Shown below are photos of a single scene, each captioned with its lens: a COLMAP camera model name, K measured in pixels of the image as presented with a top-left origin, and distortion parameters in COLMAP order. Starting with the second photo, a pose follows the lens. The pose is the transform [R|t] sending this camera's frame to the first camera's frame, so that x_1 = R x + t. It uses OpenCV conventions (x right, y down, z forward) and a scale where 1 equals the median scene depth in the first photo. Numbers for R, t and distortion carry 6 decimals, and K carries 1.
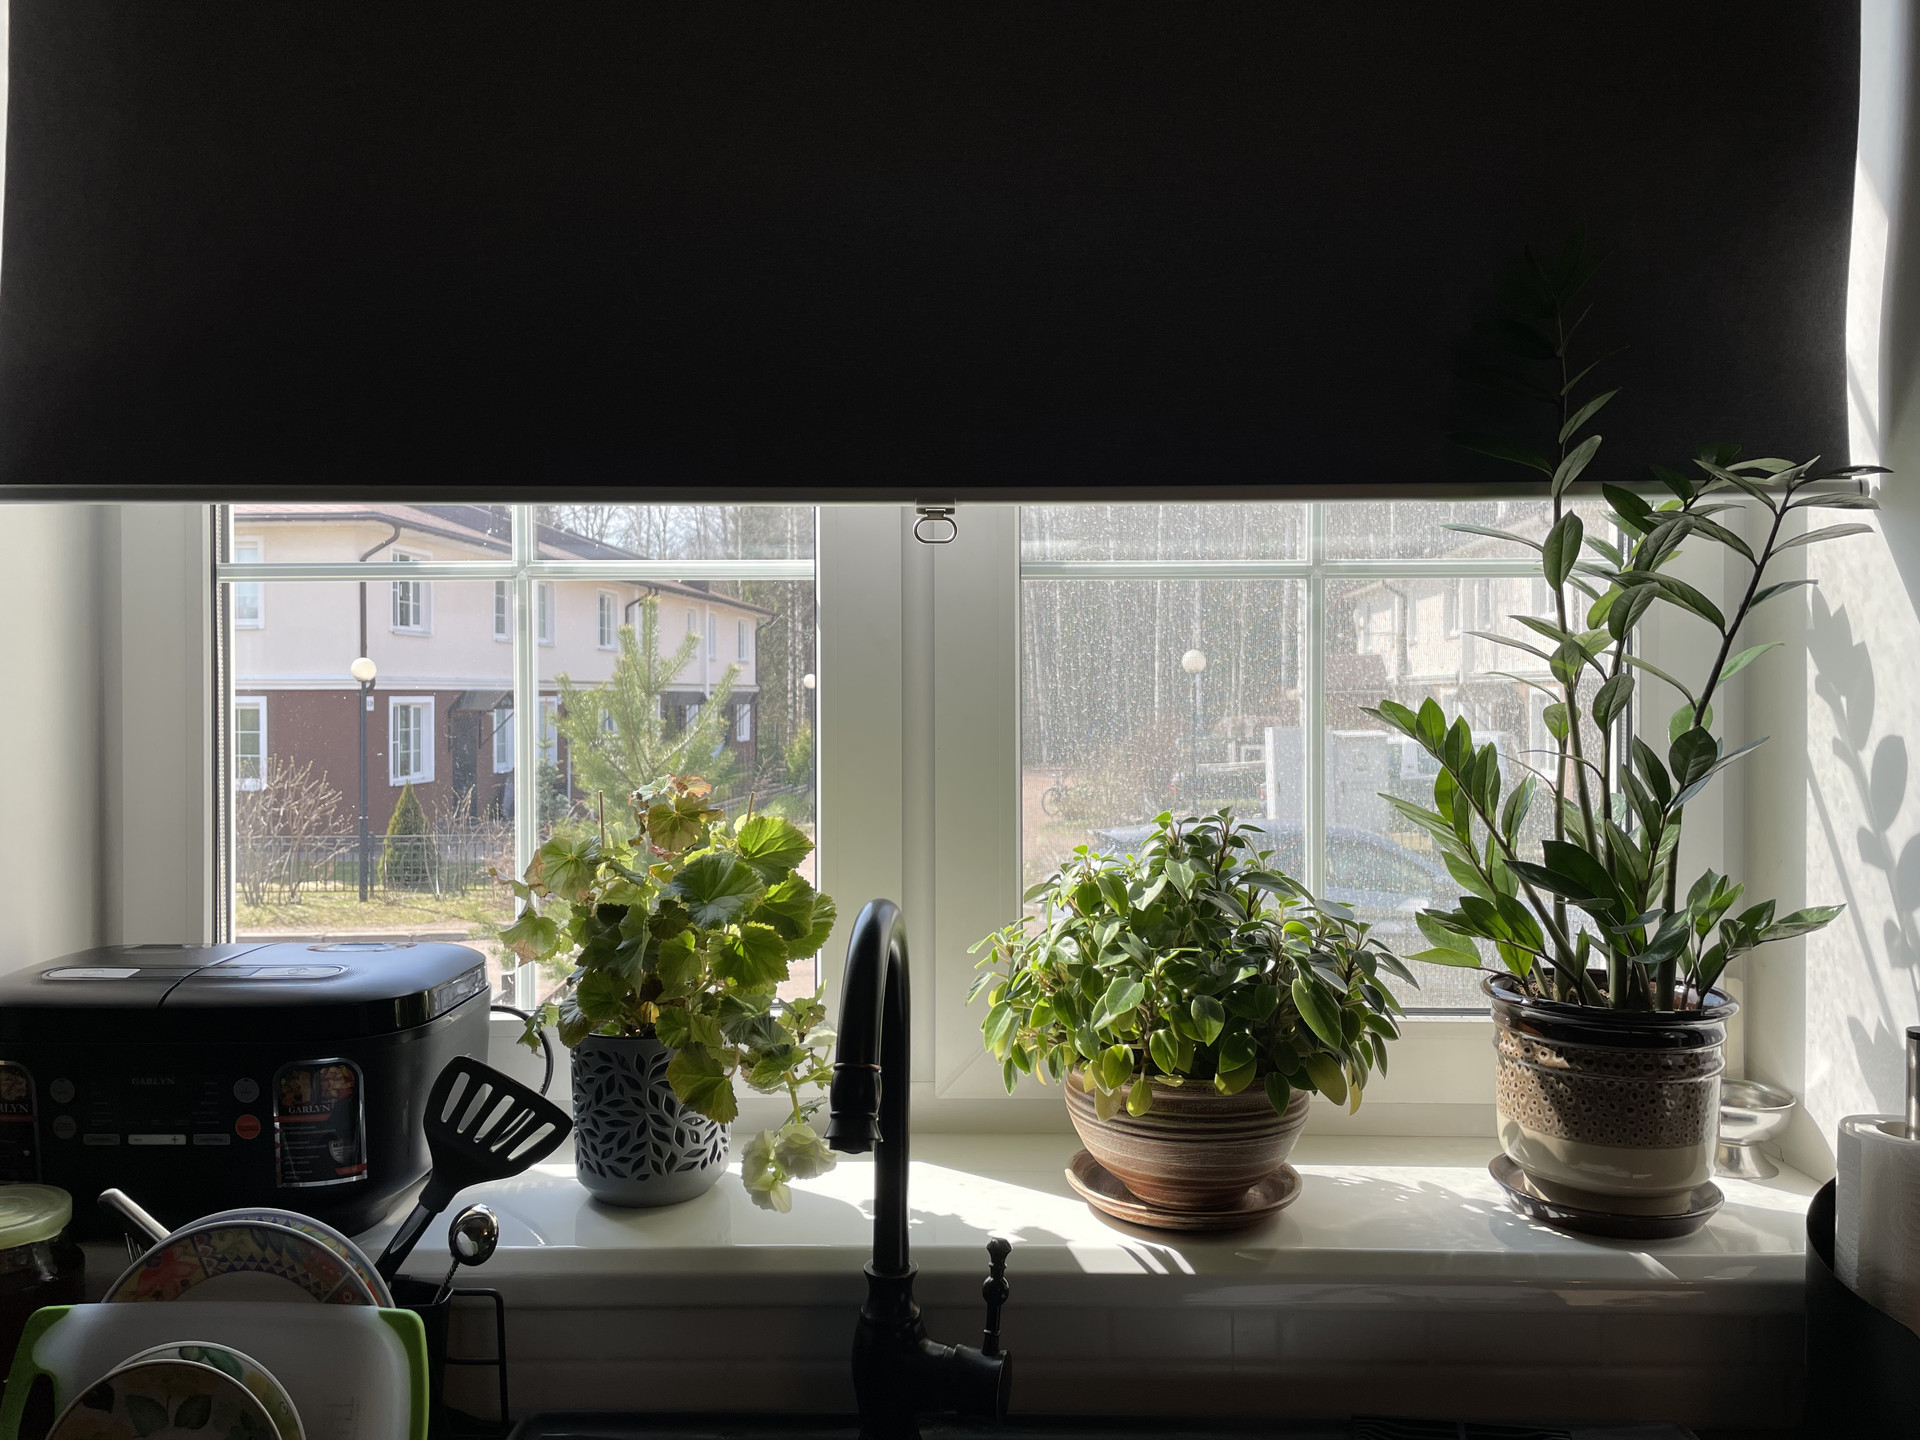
lens RADIAL K [[1455.0, 0, 966.8], [0, 1455.0, 714.6], [0, 0, 1]] dist [0.069268, -0.050588]
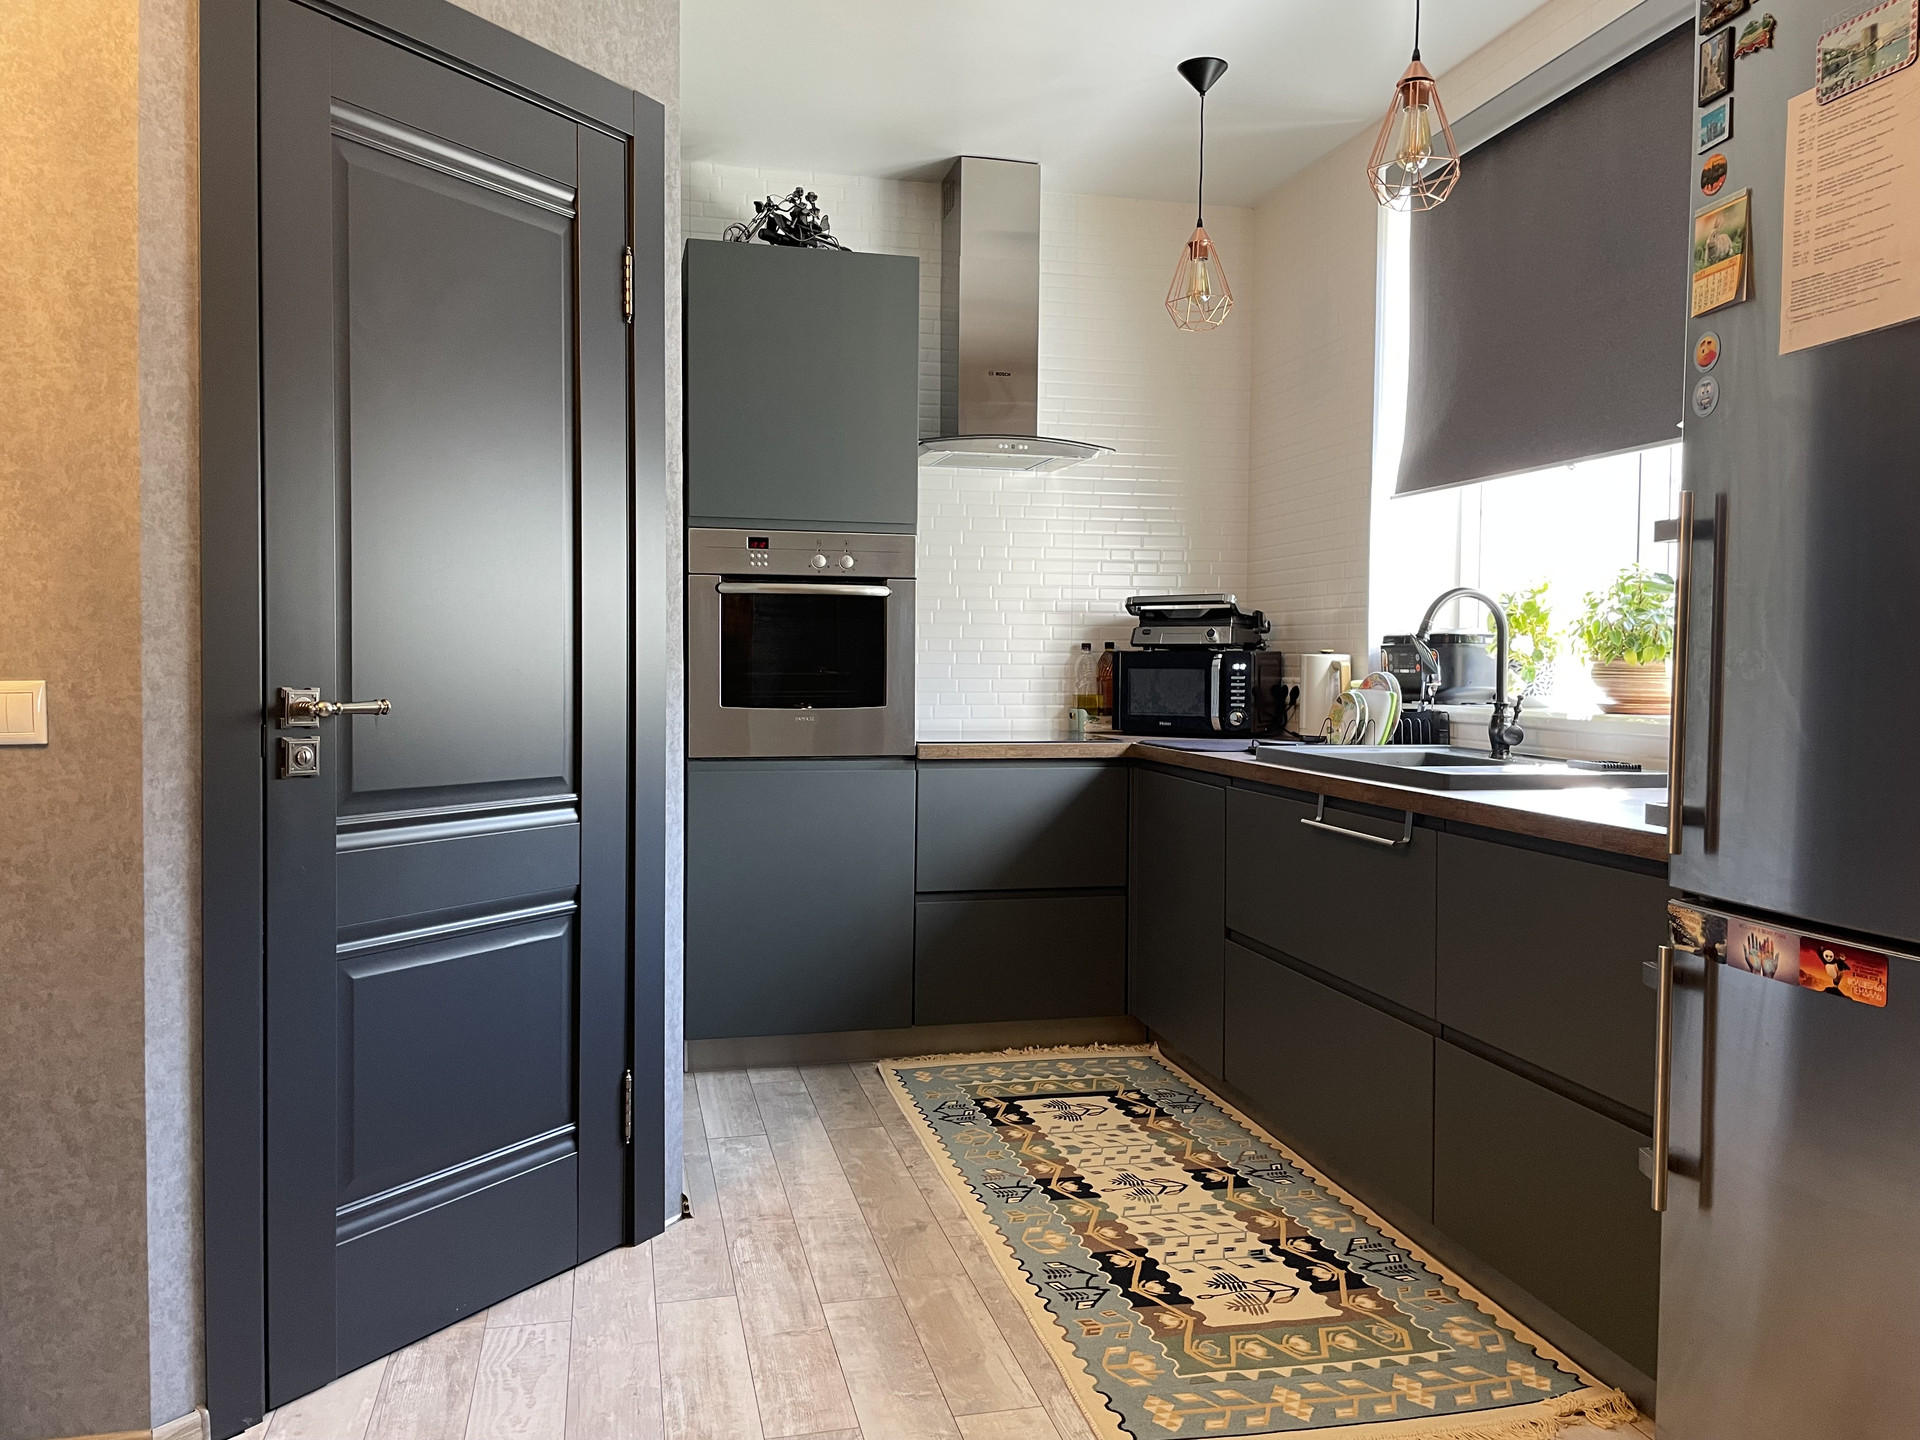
lens RADIAL K [[1455.0, 0, 962.1], [0, 1455.0, 725.3], [0, 0, 1]] dist [0.069268, -0.050588]
pose [[0.244059, 0.042127, -0.968845, 2.573319], [-0.028376, 0.998938, 0.036288, 0.303463], [0.969345, 0.018636, 0.244995, -0.903446]]
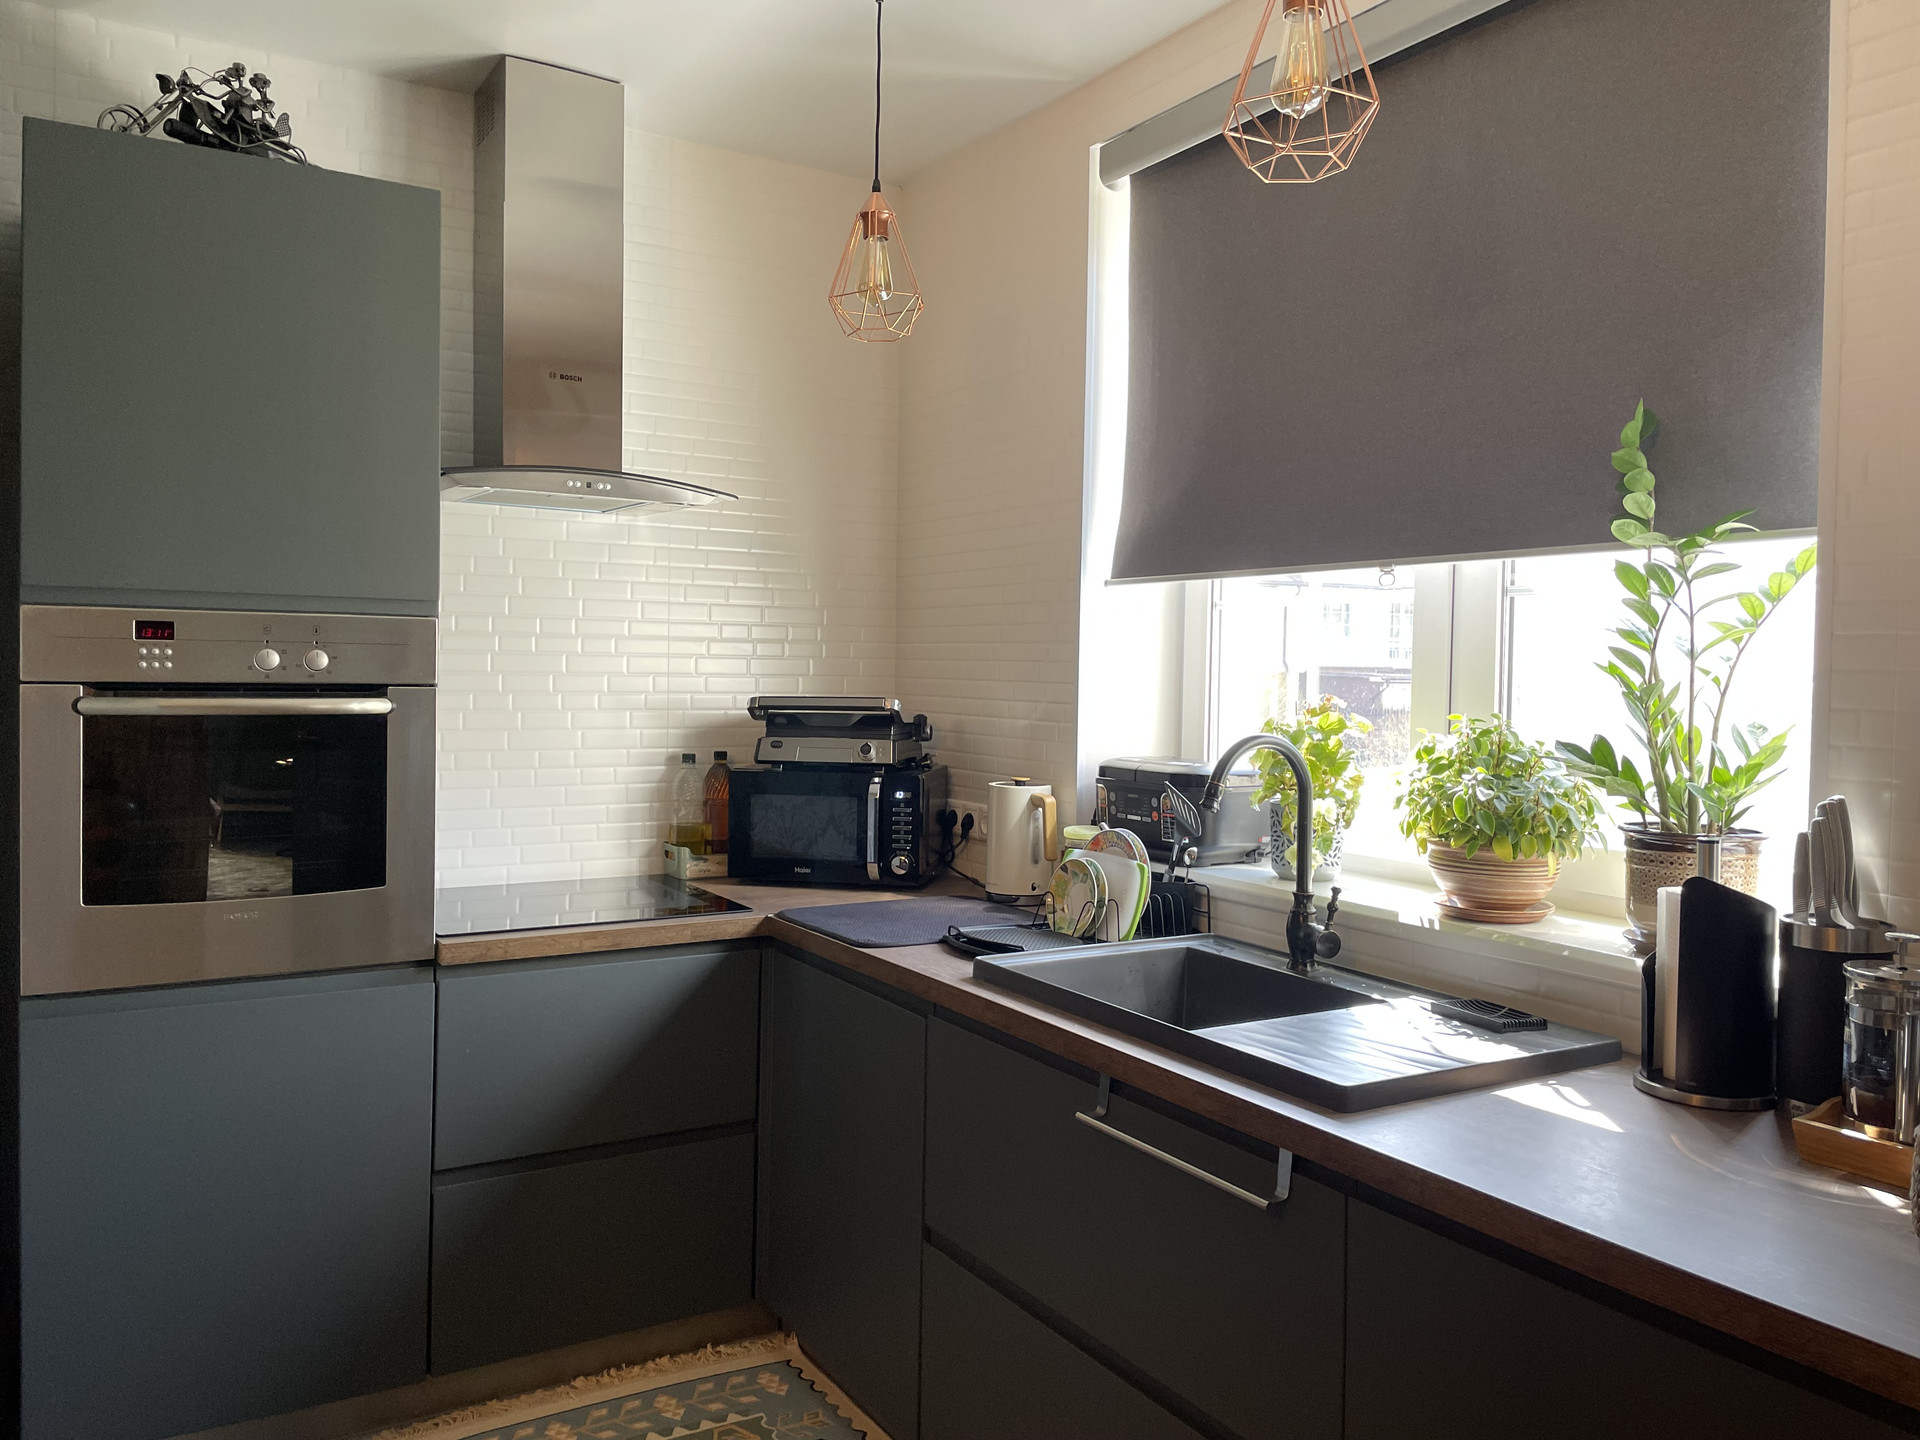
lens RADIAL K [[1455.0, 0, 964.9], [0, 1455.0, 707.3], [0, 0, 1]] dist [0.069268, -0.050588]
pose [[0.530959, 0.028831, -0.846907, 1.492937], [-0.034842, 0.999319, 0.012176, 0.057015], [0.846681, 0.023043, 0.531602, -0.673500]]
